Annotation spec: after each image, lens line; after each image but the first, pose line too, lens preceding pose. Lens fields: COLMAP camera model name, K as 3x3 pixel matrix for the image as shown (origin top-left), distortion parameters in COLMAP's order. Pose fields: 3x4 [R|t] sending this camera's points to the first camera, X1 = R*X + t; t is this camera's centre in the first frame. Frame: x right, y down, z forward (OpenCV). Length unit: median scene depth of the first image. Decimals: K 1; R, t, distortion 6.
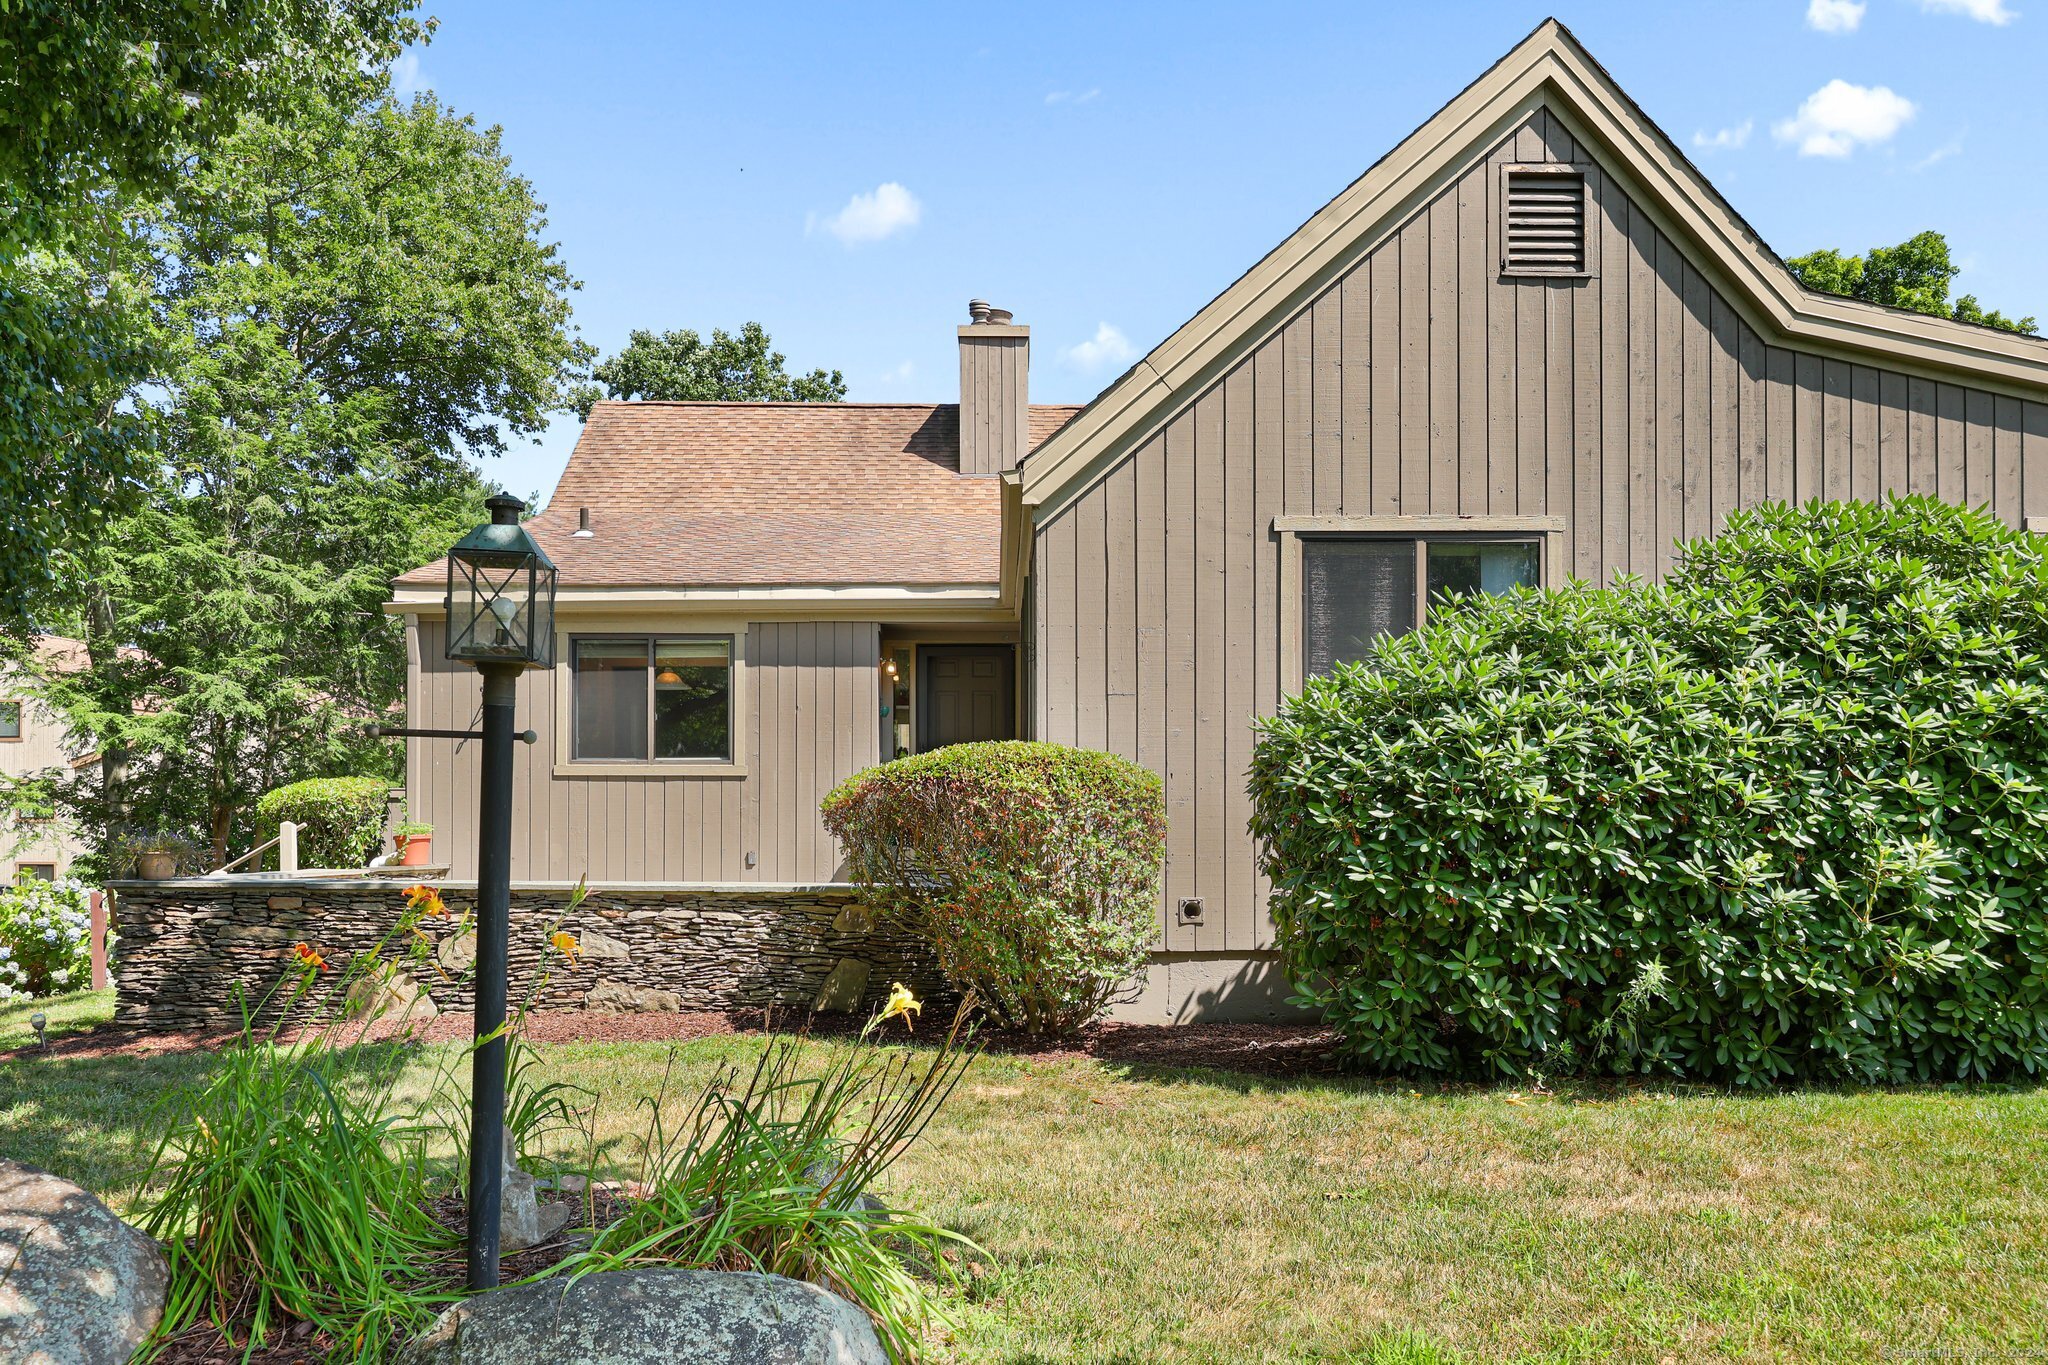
lens RADIAL K [[1553.2, 0, 1015.4], [0, 1553.2, 800.6], [0, 0, 1]] dist [0.002247, 0.001434]
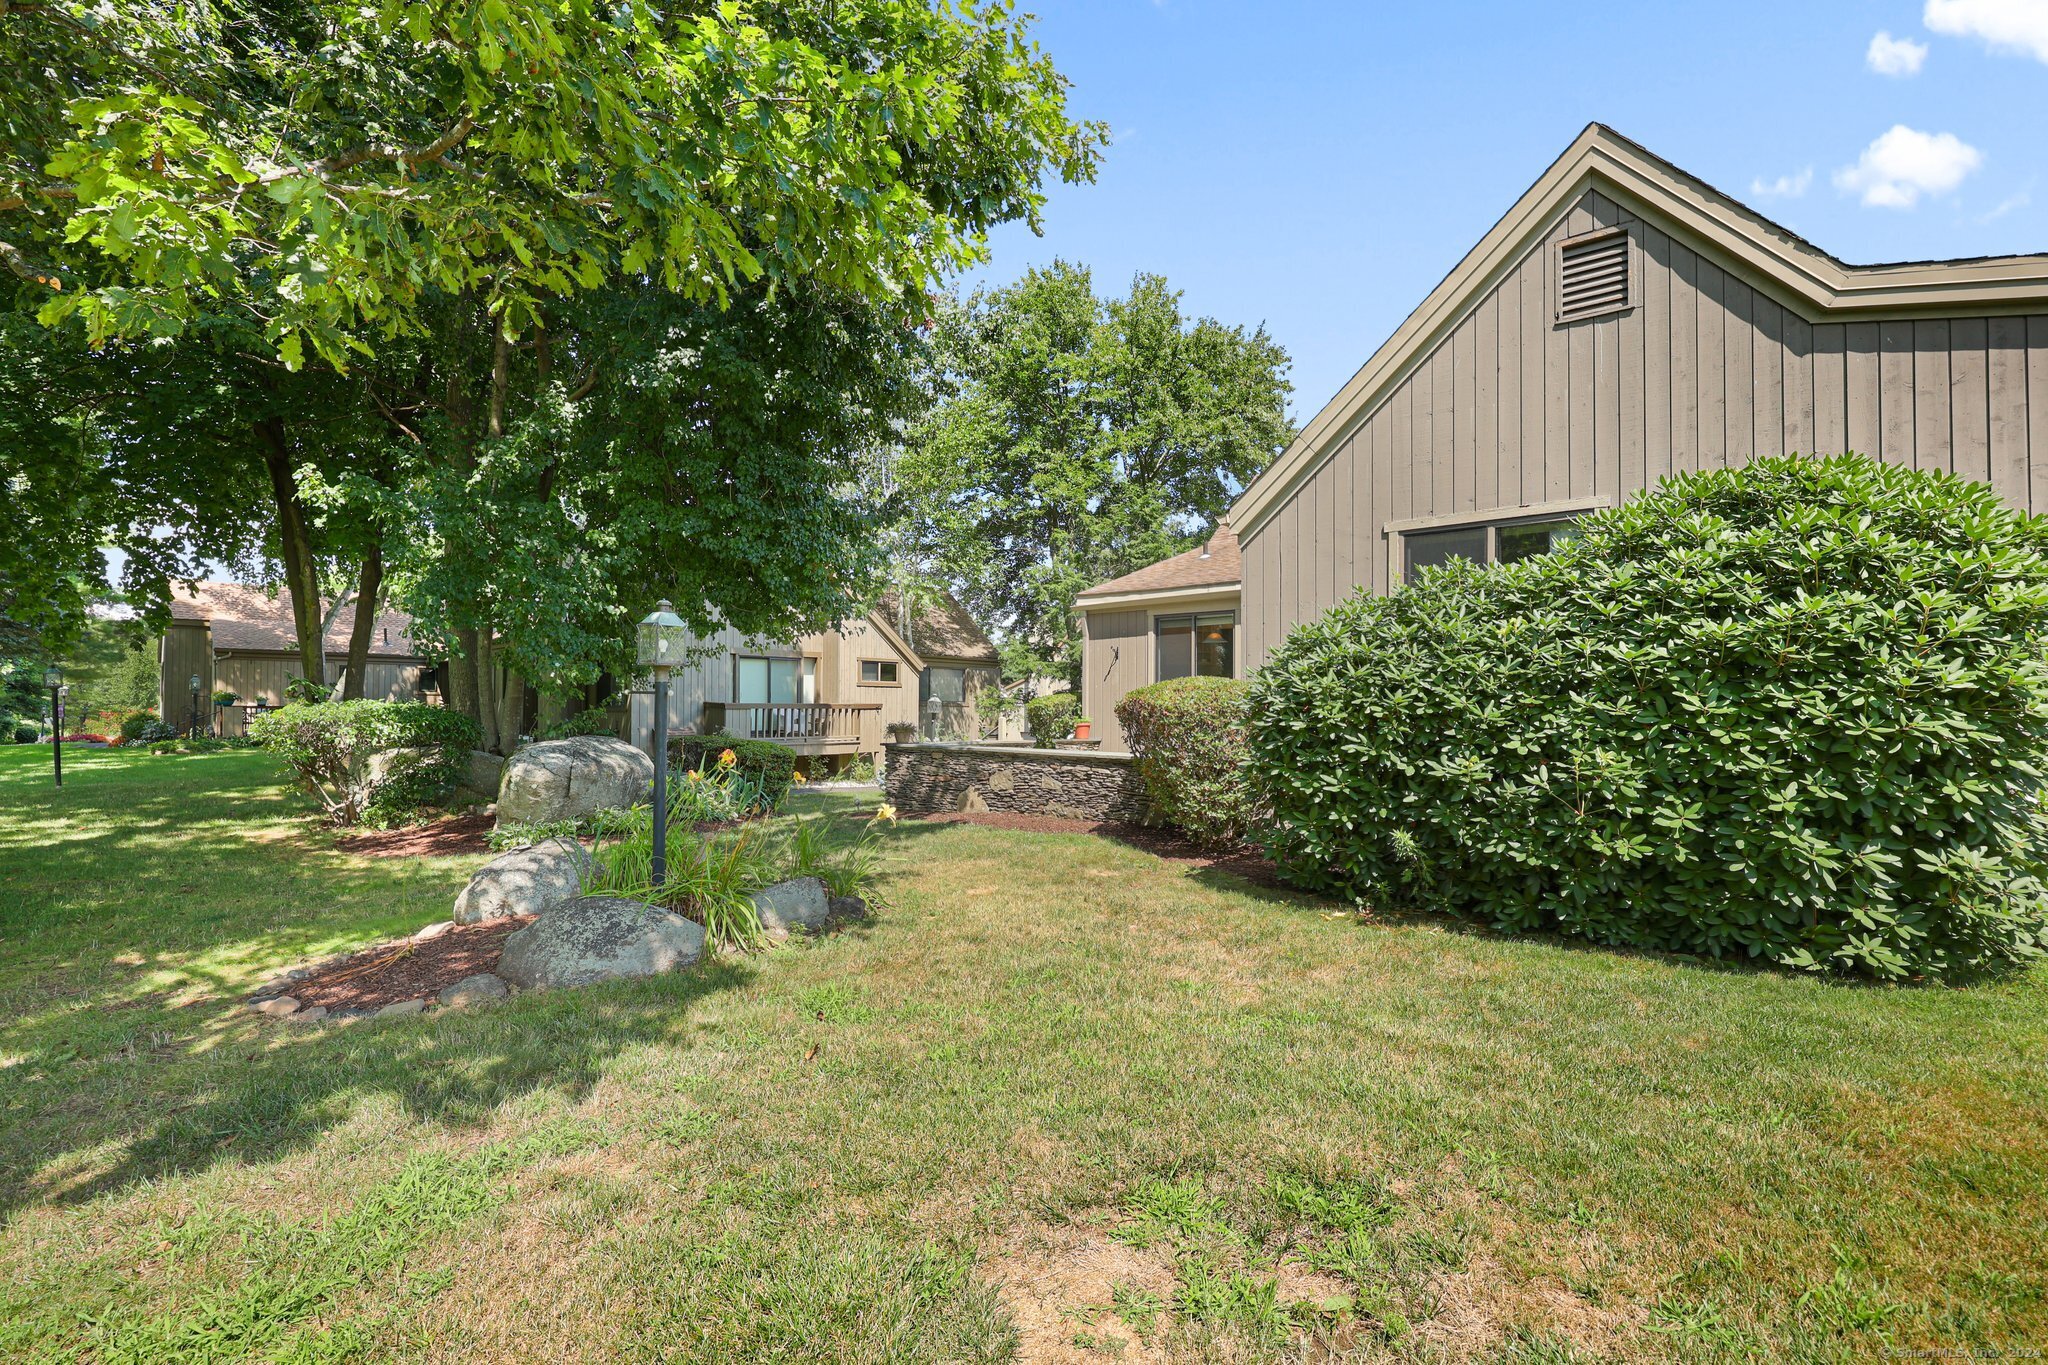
lens RADIAL K [[934.2, 0, 1024.0], [0, 934.2, 682.5], [0, 0, 1]] dist [0.000637, 0.000212]
pose [[0.760620, -0.014076, -0.649045, 0.475597], [0.003359, 0.999837, -0.017747, -0.012438], [0.649189, 0.011319, 0.760543, 0.081140]]
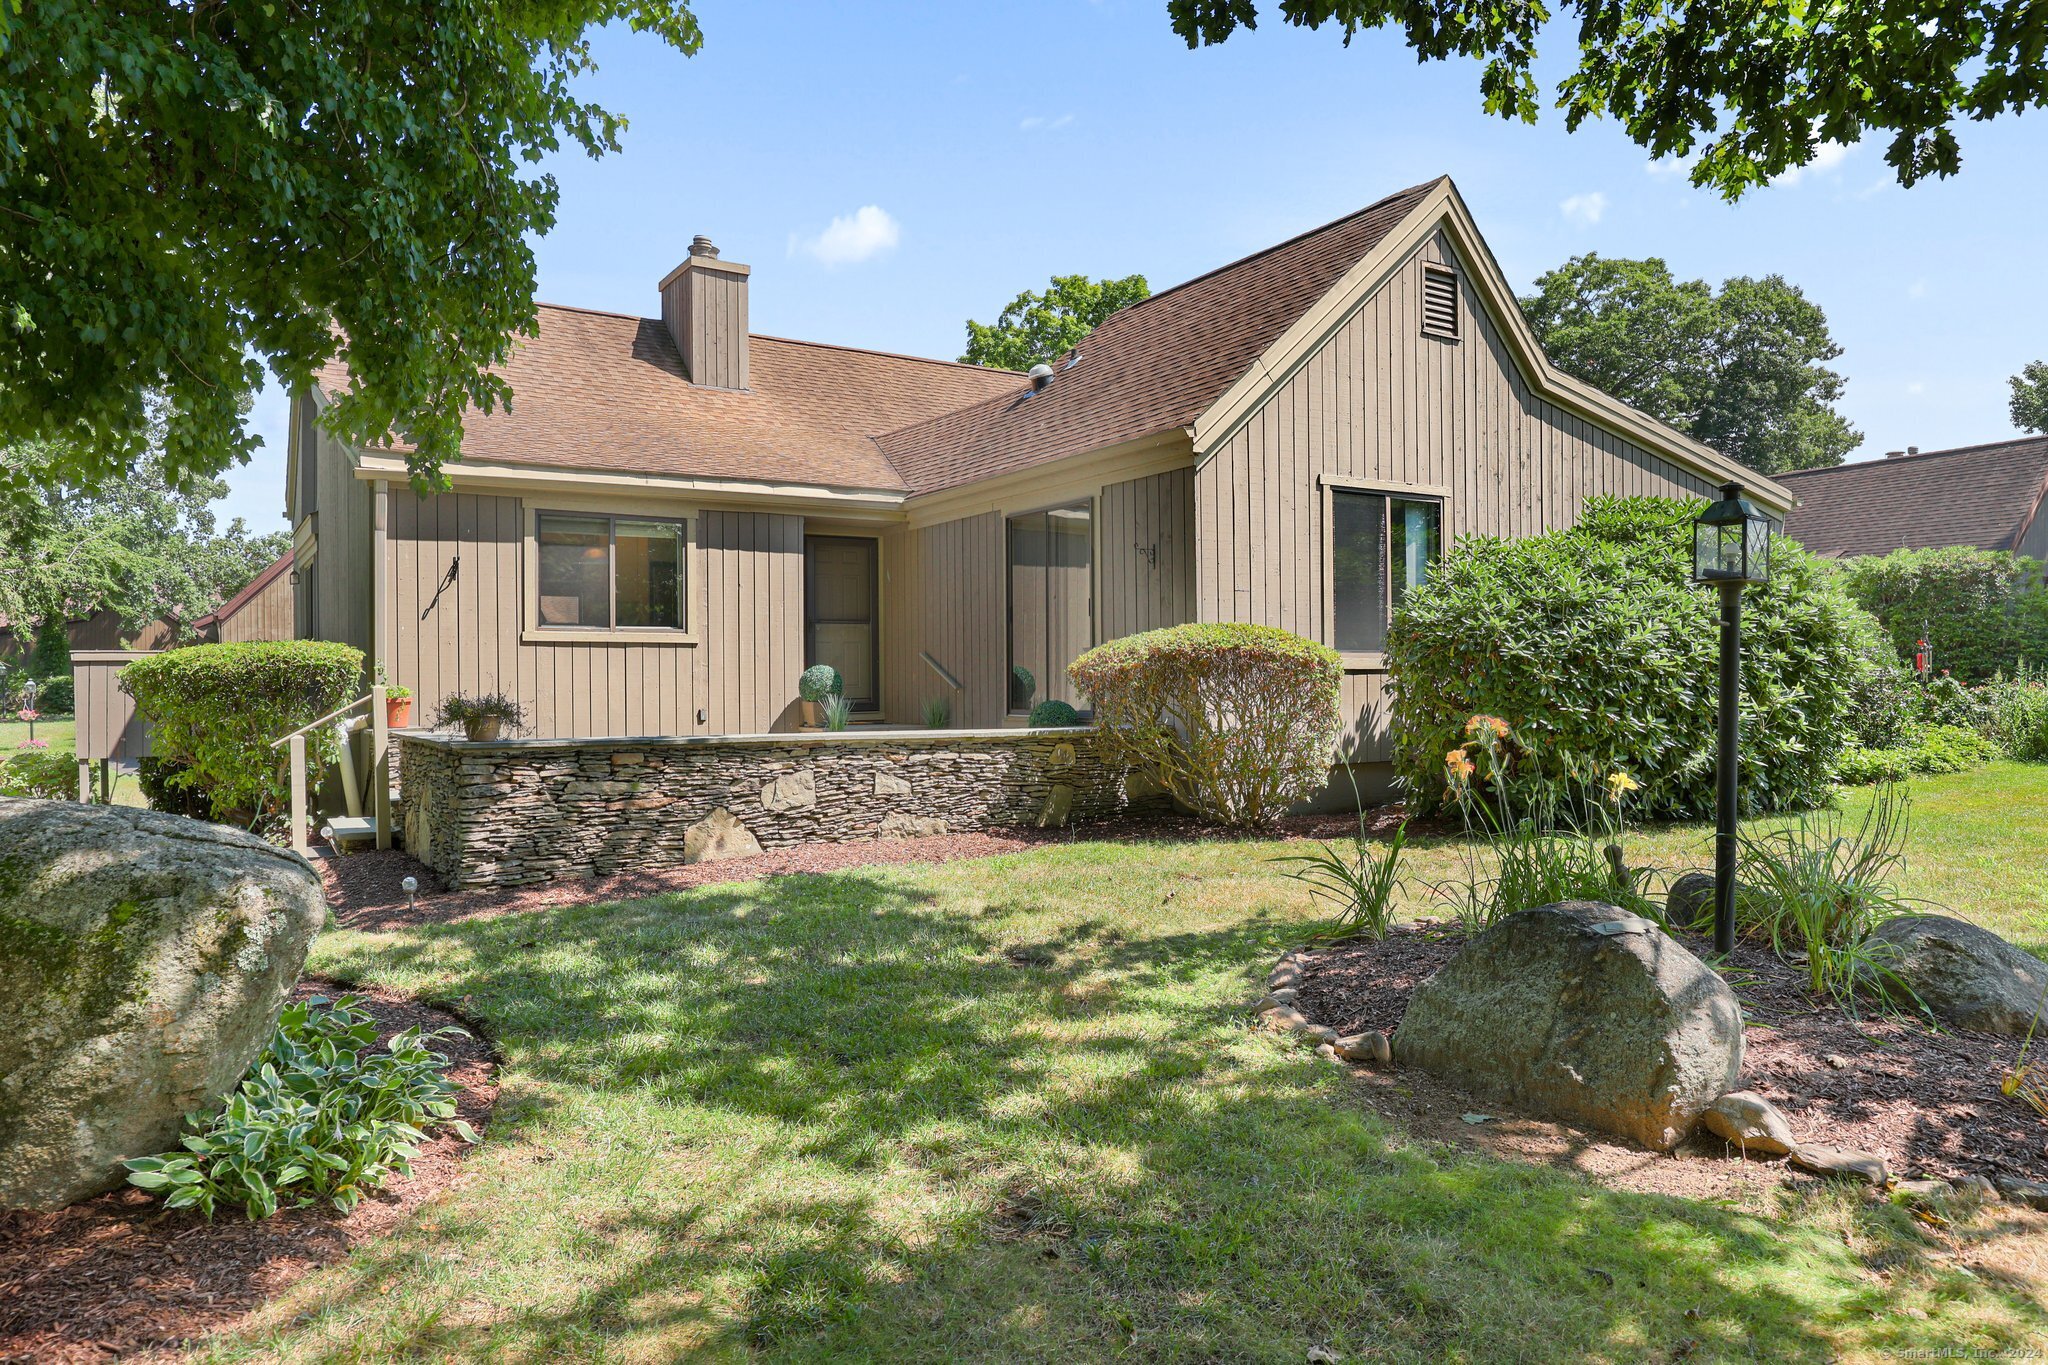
lens RADIAL K [[1299.5, 0, 1024.0], [0, 1299.5, 682.5], [0, 0, 1]] dist [0.001877, -0.000242]
pose [[0.851667, -0.006251, 0.524046, -0.710324], [-0.000445, 0.999920, 0.012650, 0.001167], [-0.524083, -0.011007, 0.851596, 0.083624]]
